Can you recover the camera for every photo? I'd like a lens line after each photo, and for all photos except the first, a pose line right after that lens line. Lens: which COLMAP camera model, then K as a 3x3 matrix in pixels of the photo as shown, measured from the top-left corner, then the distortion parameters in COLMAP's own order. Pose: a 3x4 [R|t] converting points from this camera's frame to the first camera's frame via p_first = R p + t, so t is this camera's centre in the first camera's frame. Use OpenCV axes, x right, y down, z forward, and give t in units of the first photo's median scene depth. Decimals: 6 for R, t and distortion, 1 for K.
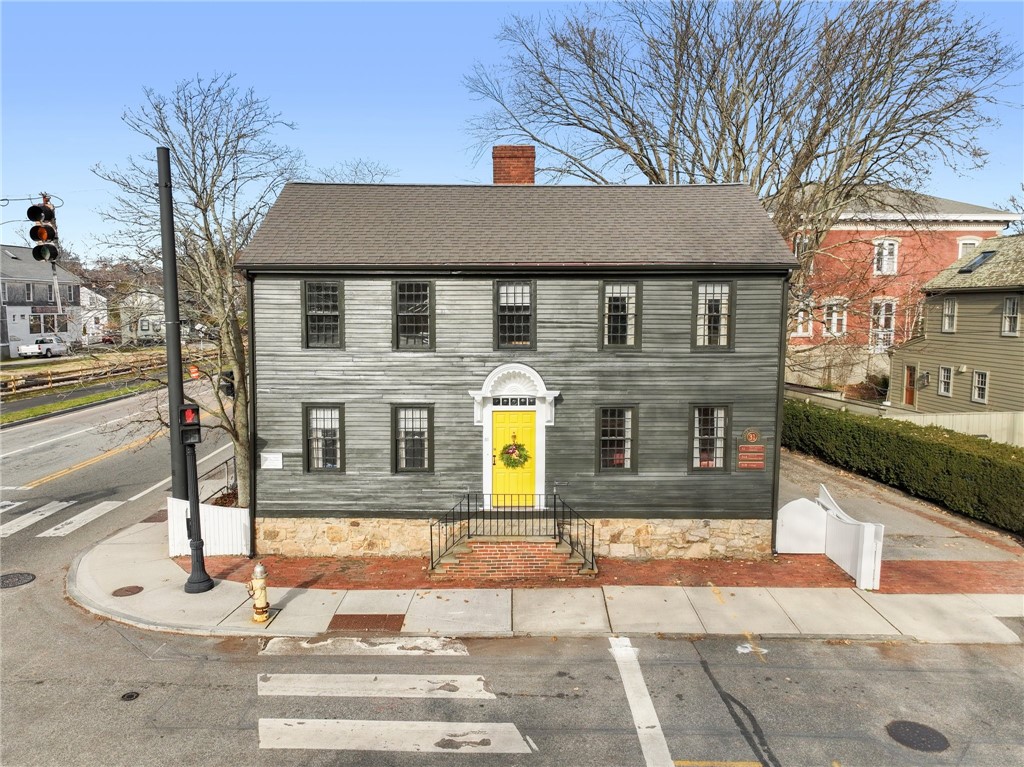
lens RADIAL K [[719.2, 0, 508.1], [0, 719.2, 385.3], [0, 0, 1]] dist [0.002767, 0.010423]
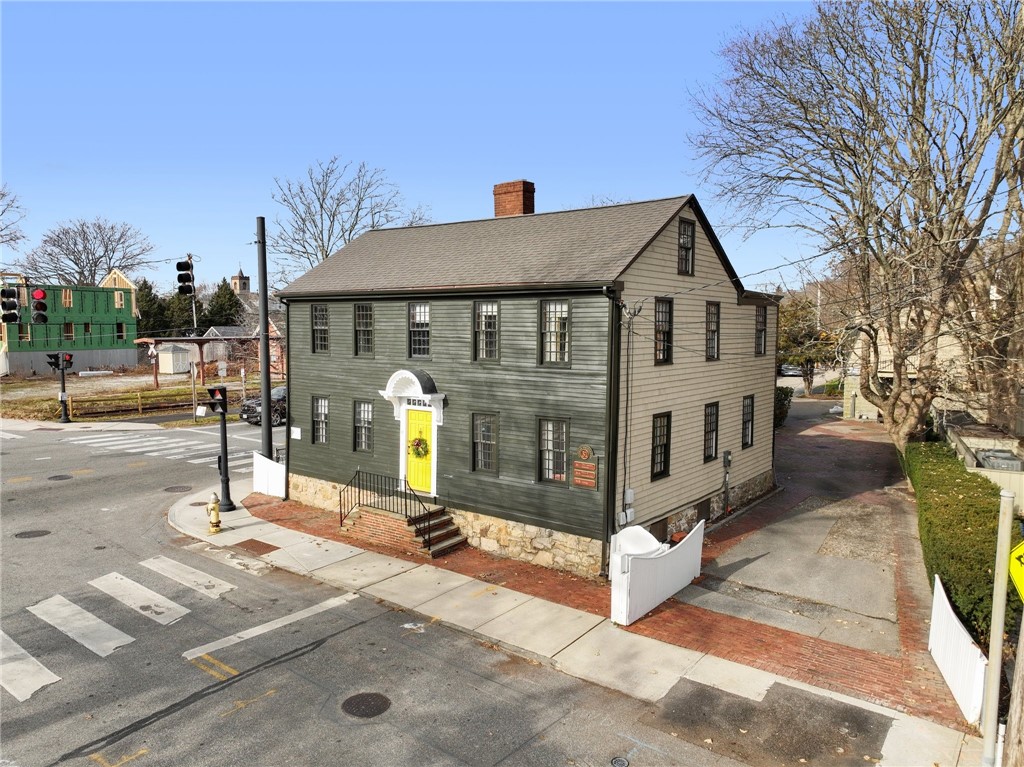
lens RADIAL K [[719.2, 0, 509.1], [0, 719.2, 383.5], [0, 0, 1]] dist [0.002767, 0.010423]
pose [[0.794639, 0.053428, -0.604726, 0.858511], [-0.069574, 0.997571, -0.003288, -0.015673], [0.603082, 0.044686, 0.796426, 0.135230]]
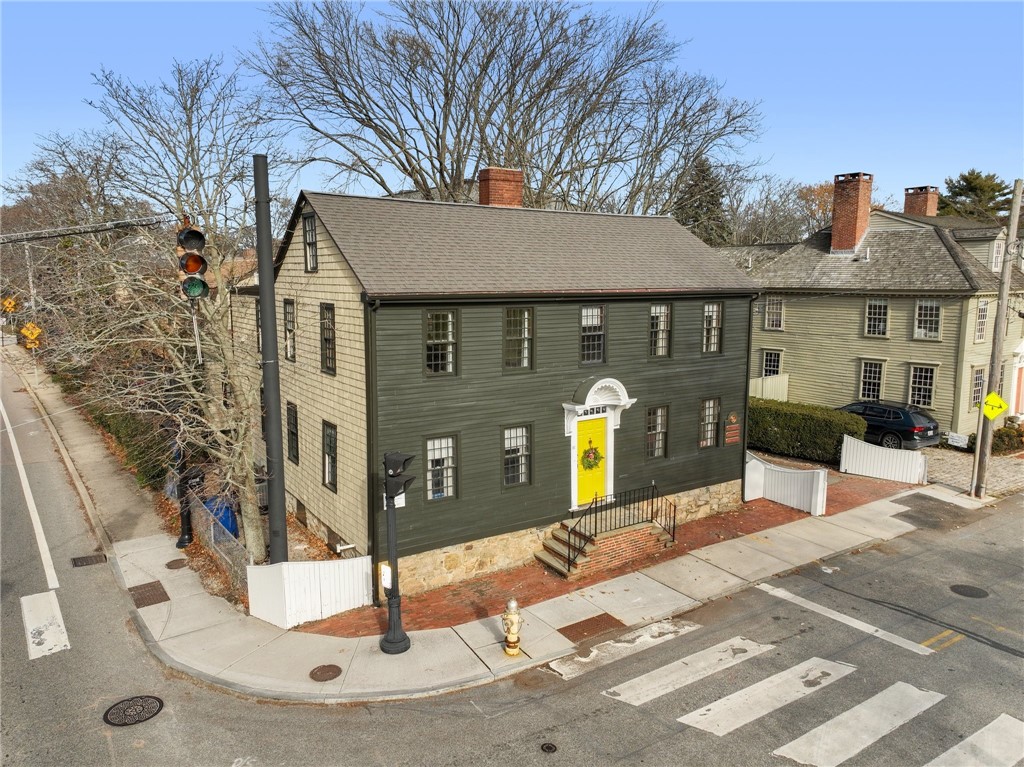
lens RADIAL K [[719.2, 0, 511.5], [0, 719.2, 383.7], [0, 0, 1]] dist [0.002767, 0.010423]
pose [[0.825222, -0.082755, 0.558713, -0.731684], [0.064054, 0.996538, 0.052995, -0.089107], [-0.561165, -0.007945, 0.827666, 0.135719]]
